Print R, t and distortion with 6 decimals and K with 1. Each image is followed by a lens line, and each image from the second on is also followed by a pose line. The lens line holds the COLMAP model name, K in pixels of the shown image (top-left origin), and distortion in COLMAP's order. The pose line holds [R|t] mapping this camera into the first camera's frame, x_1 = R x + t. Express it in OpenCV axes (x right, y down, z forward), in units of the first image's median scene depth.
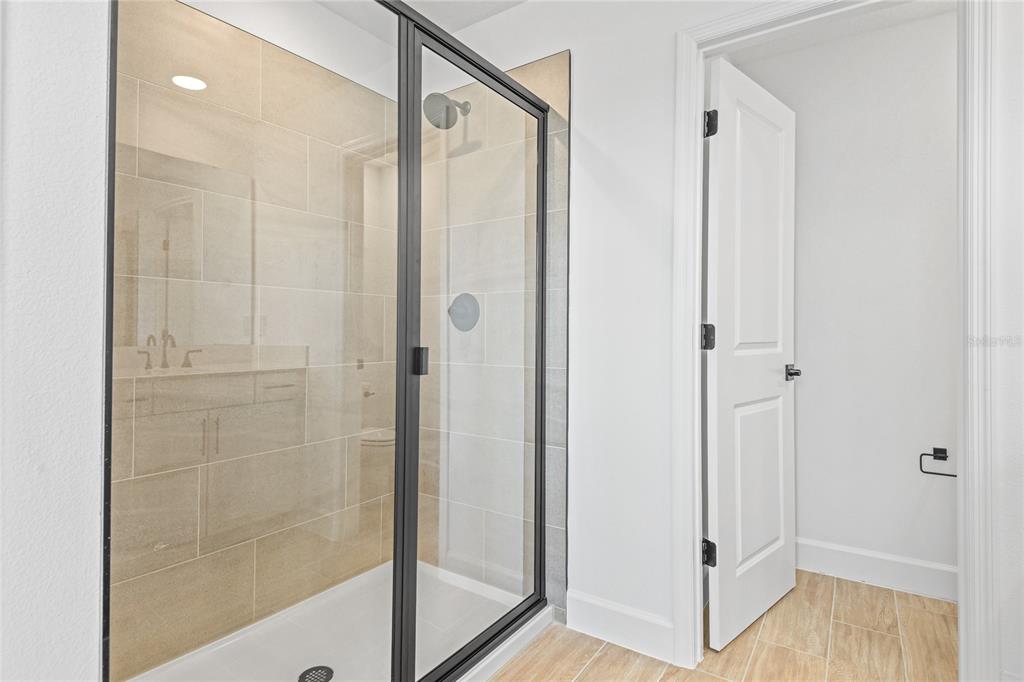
lens RADIAL K [[512.5, 0, 520.9], [0, 512.5, 317.9], [0, 0, 1]] dist [-0.022945, -0.004796]
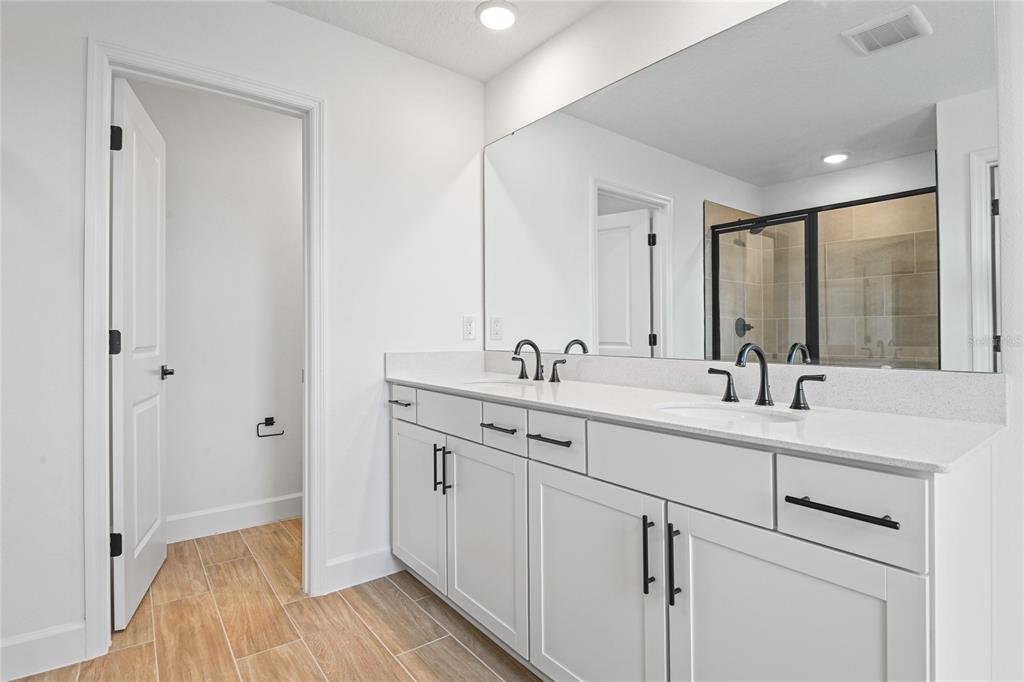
lens RADIAL K [[512.5, 0, 511.0], [0, 512.5, 335.7], [0, 0, 1]] dist [-0.022945, -0.004796]
pose [[0.312308, -0.002765, 0.949977, -0.354902], [-0.022861, 0.999684, 0.010426, -0.006415], [-0.949706, -0.024974, 0.312146, -0.113246]]
